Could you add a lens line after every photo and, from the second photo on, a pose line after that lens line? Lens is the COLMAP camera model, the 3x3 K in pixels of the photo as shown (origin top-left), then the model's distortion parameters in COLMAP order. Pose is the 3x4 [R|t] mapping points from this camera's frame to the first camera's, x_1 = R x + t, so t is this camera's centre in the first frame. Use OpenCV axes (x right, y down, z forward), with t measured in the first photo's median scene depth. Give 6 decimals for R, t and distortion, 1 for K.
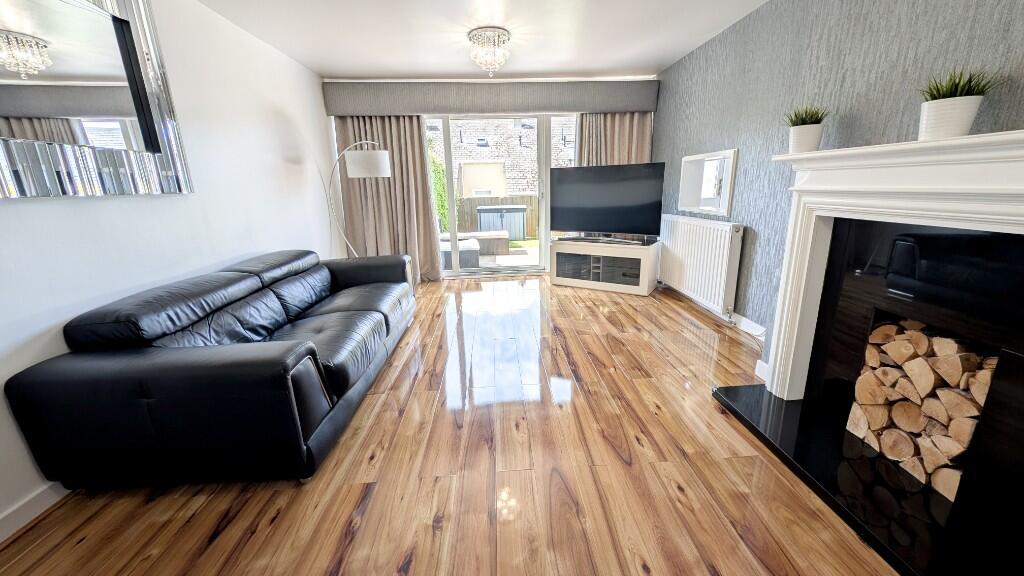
lens RADIAL K [[382.2, 0, 512.7], [0, 382.2, 286.7], [0, 0, 1]] dist [0.002403, -0.001346]
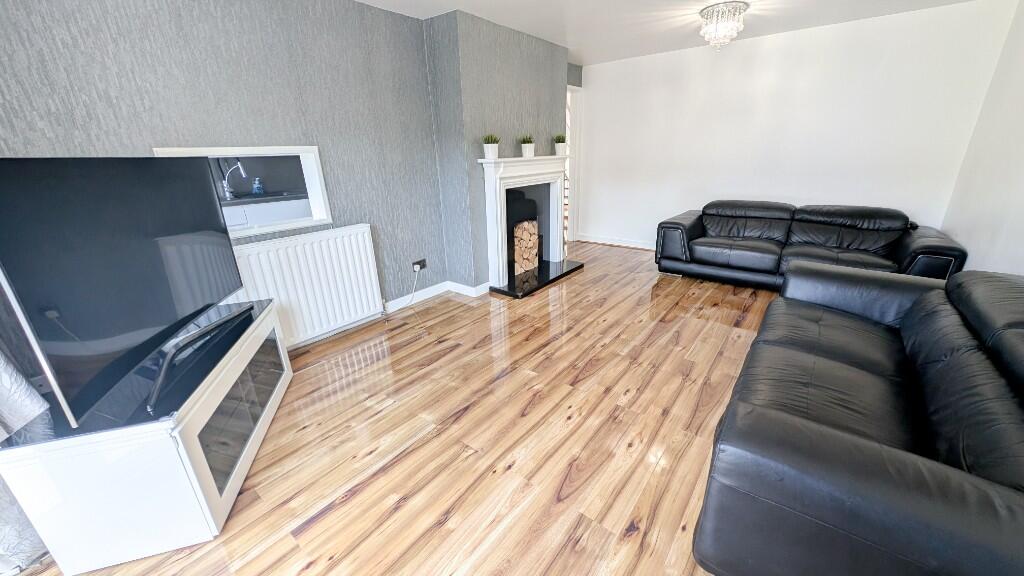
lens RADIAL K [[382.2, 0, 510.8], [0, 382.2, 284.2], [0, 0, 1]] dist [0.002403, -0.001346]
pose [[-0.750501, -0.170565, 0.638479, -0.564952], [0.217476, 0.848570, 0.482321, -0.650420], [-0.624061, 0.500836, -0.599759, 2.174309]]
